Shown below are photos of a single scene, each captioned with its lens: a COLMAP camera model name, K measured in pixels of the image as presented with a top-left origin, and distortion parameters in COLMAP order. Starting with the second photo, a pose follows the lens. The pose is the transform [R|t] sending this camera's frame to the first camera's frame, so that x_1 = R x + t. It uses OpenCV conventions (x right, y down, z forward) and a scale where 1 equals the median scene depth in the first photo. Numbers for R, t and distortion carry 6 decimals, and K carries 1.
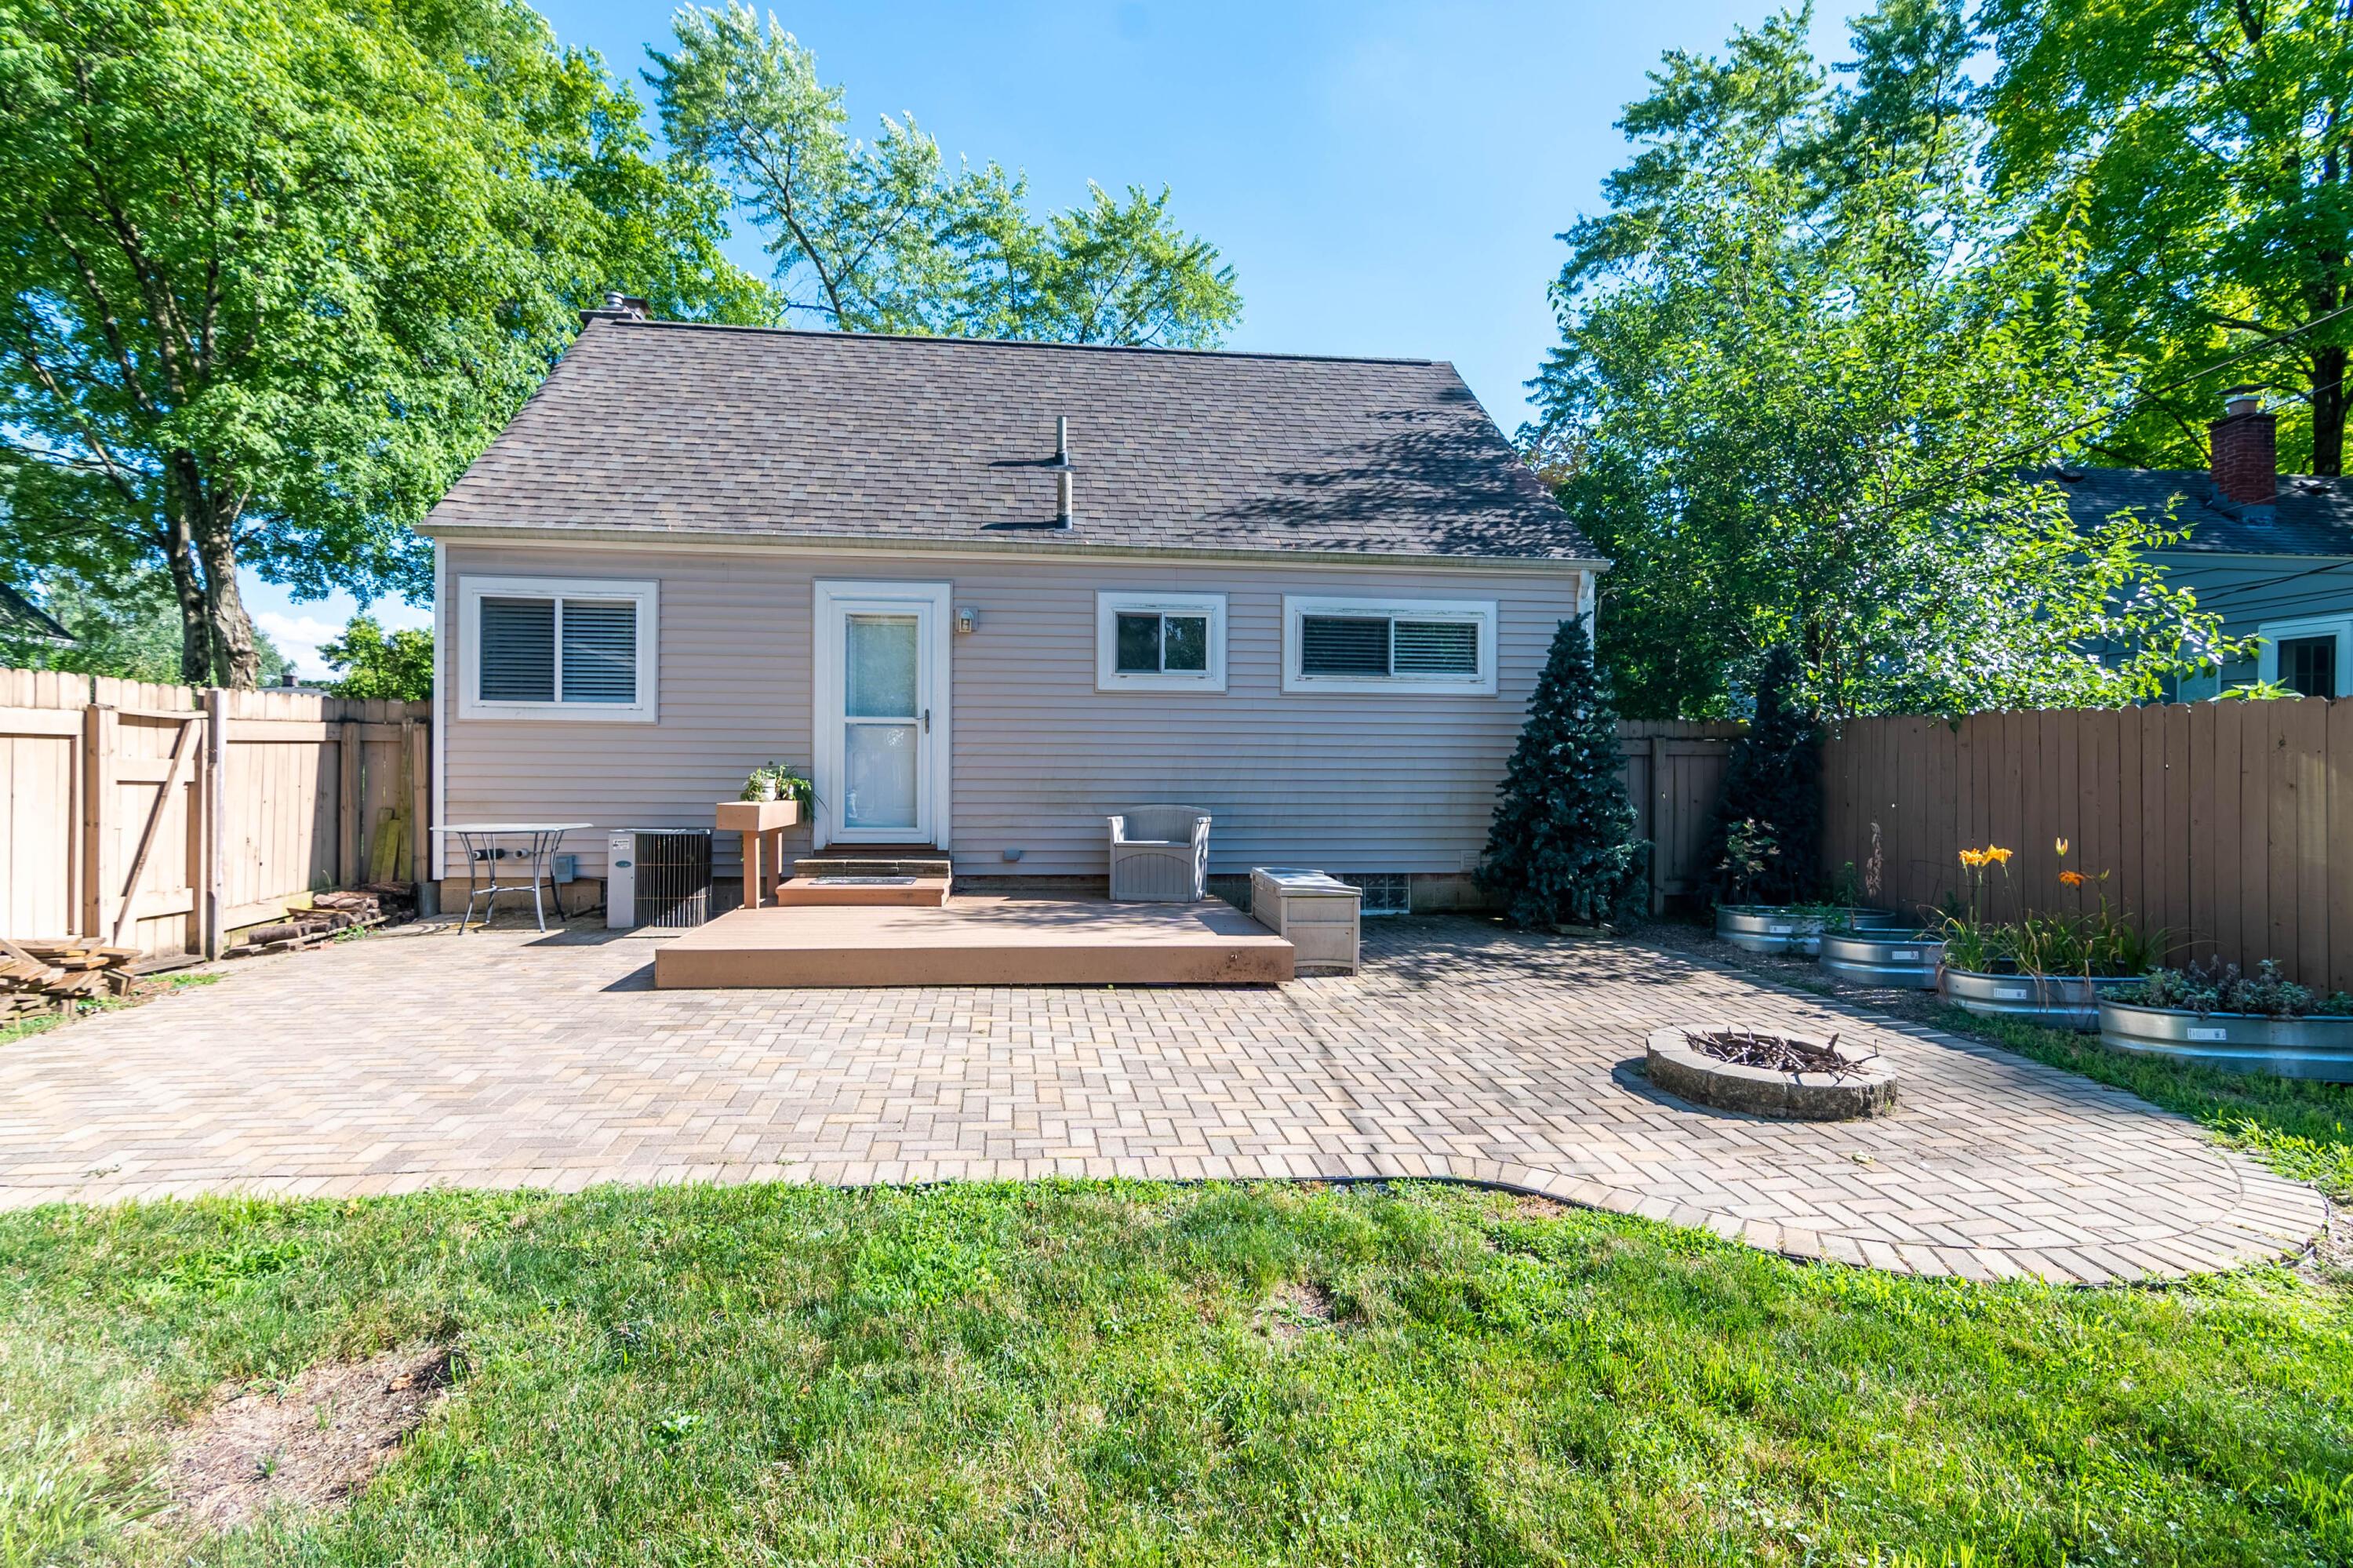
lens RADIAL K [[1222.4, 0, 1253.0], [0, 1222.4, 783.7], [0, 0, 1]] dist [0.016494, -0.002930]
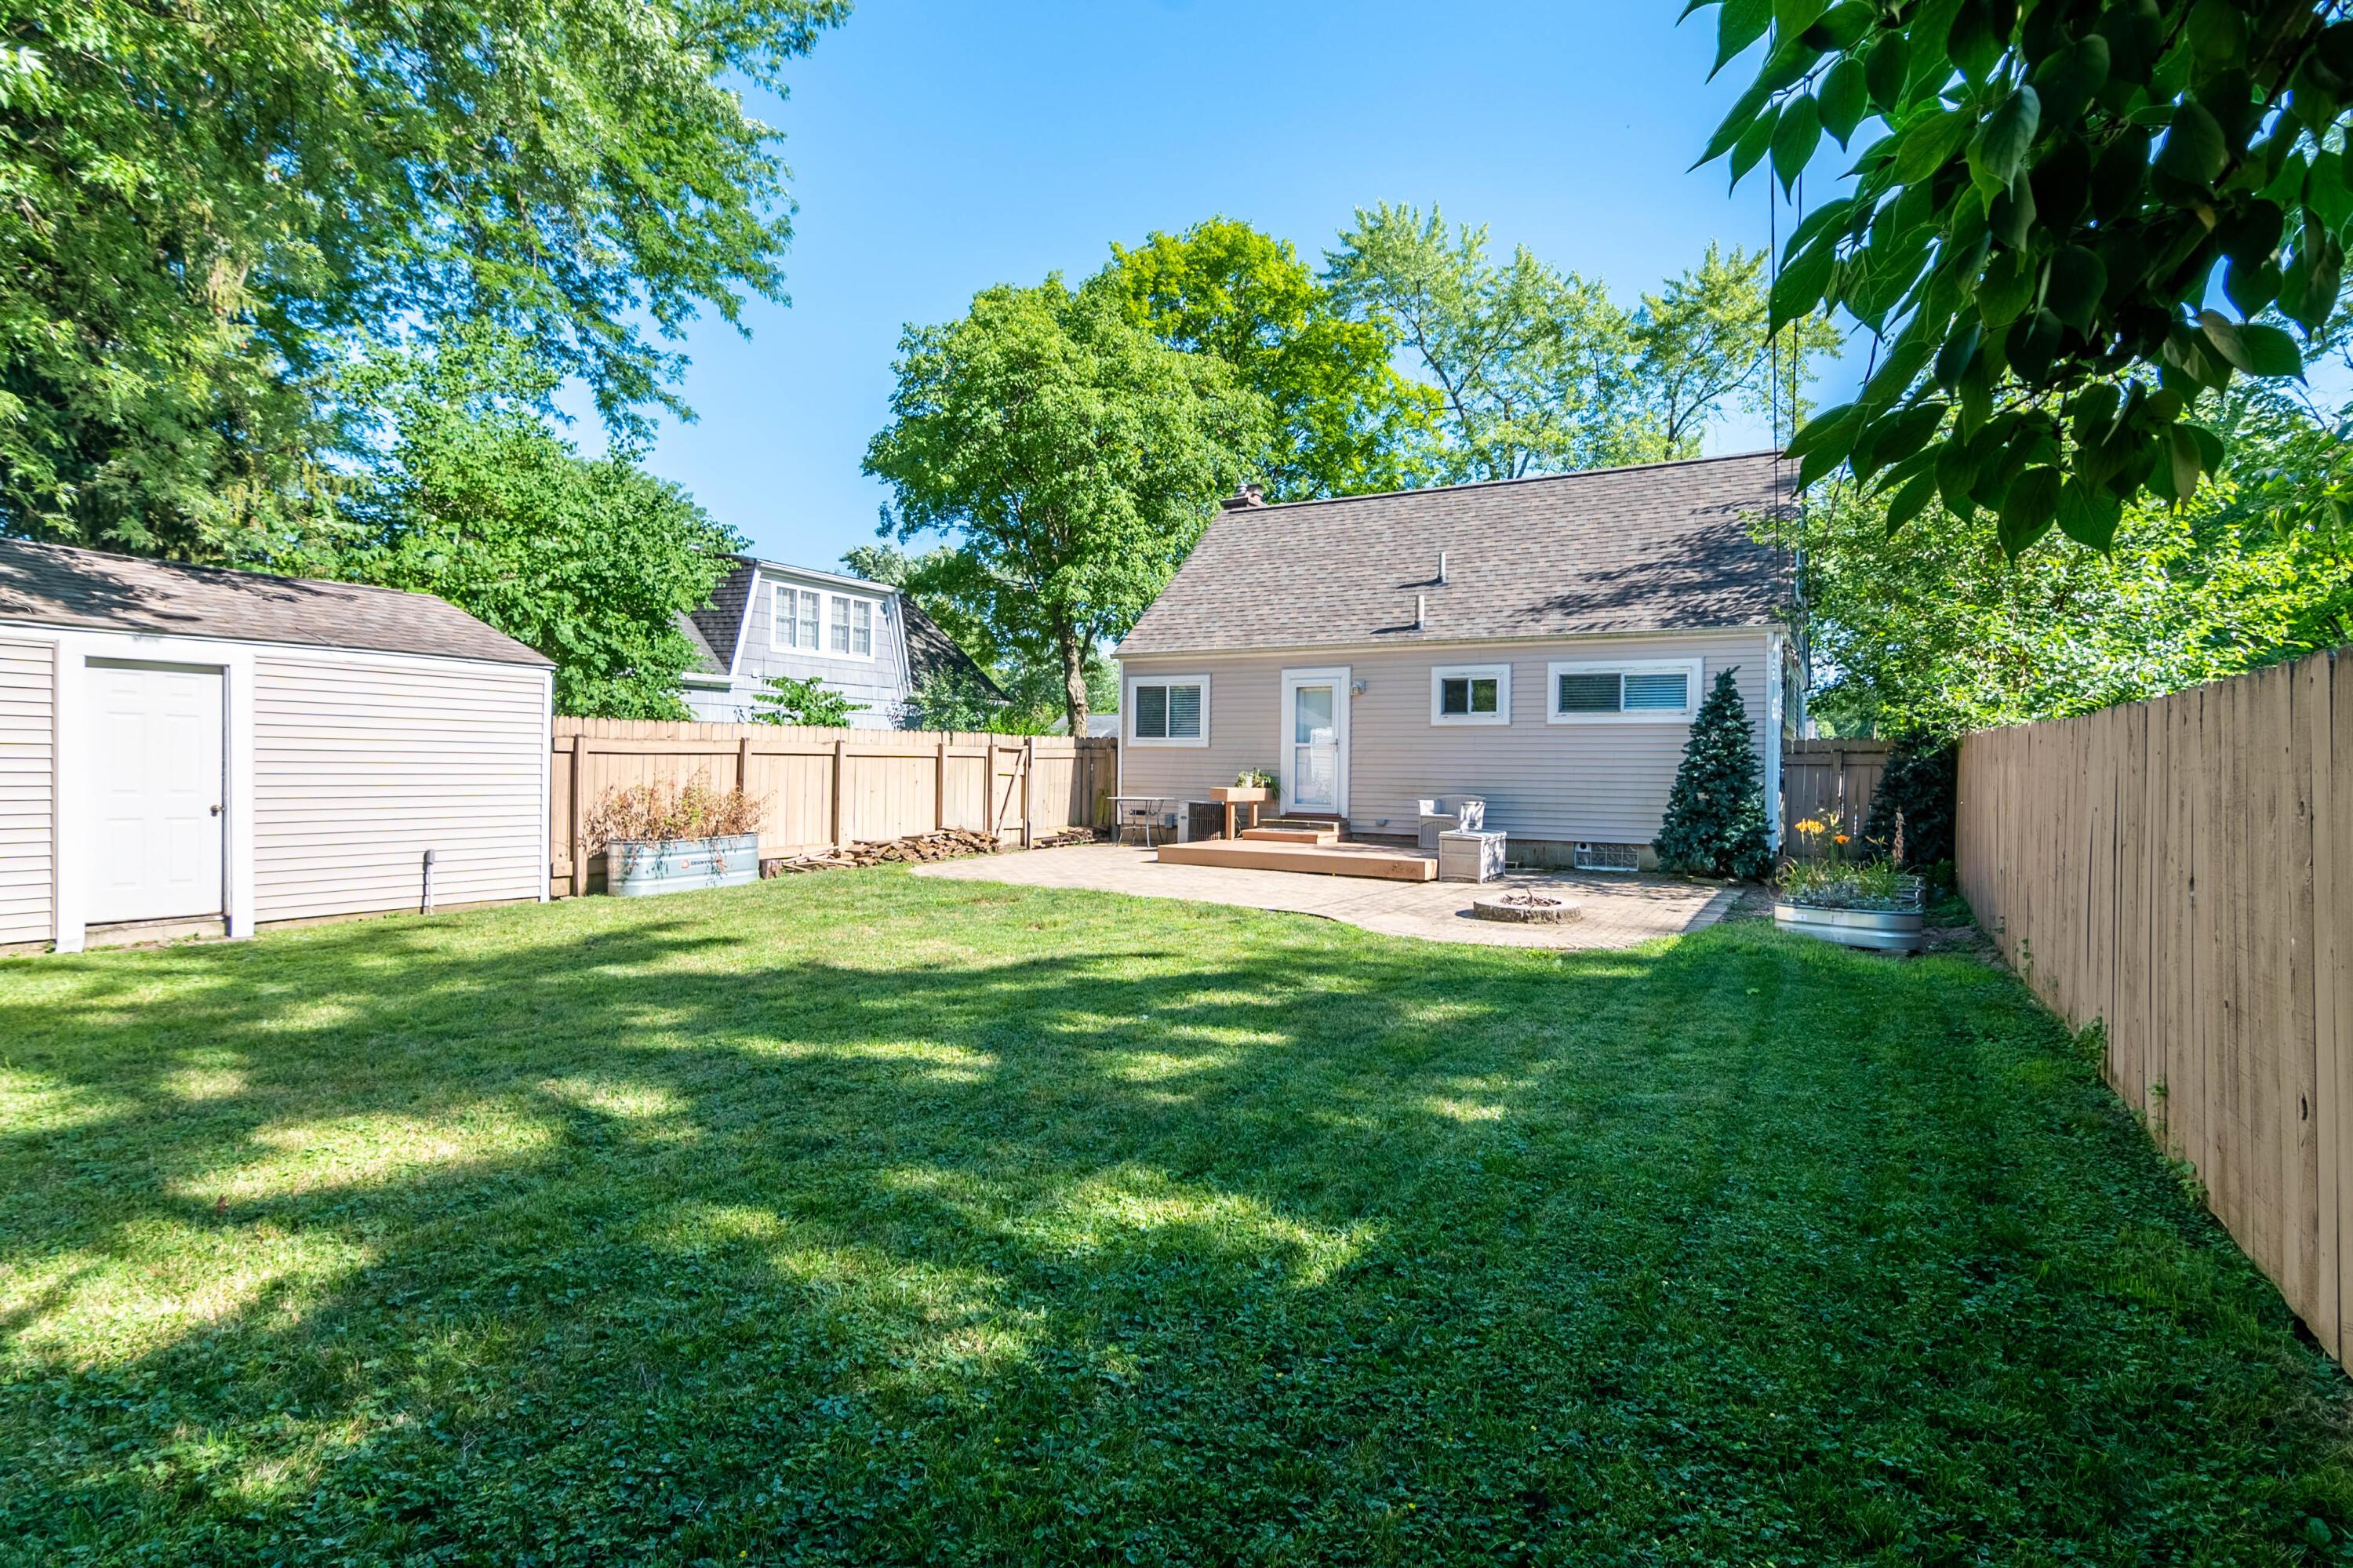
lens RADIAL K [[1222.4, 0, 1253.0], [0, 1222.4, 783.7], [0, 0, 1]] dist [0.016494, -0.002930]
pose [[0.833454, 0.010300, -0.552493, 0.612789], [-0.014030, 0.999898, -0.002524, 0.011362], [0.552411, 0.009856, 0.833514, -0.546619]]
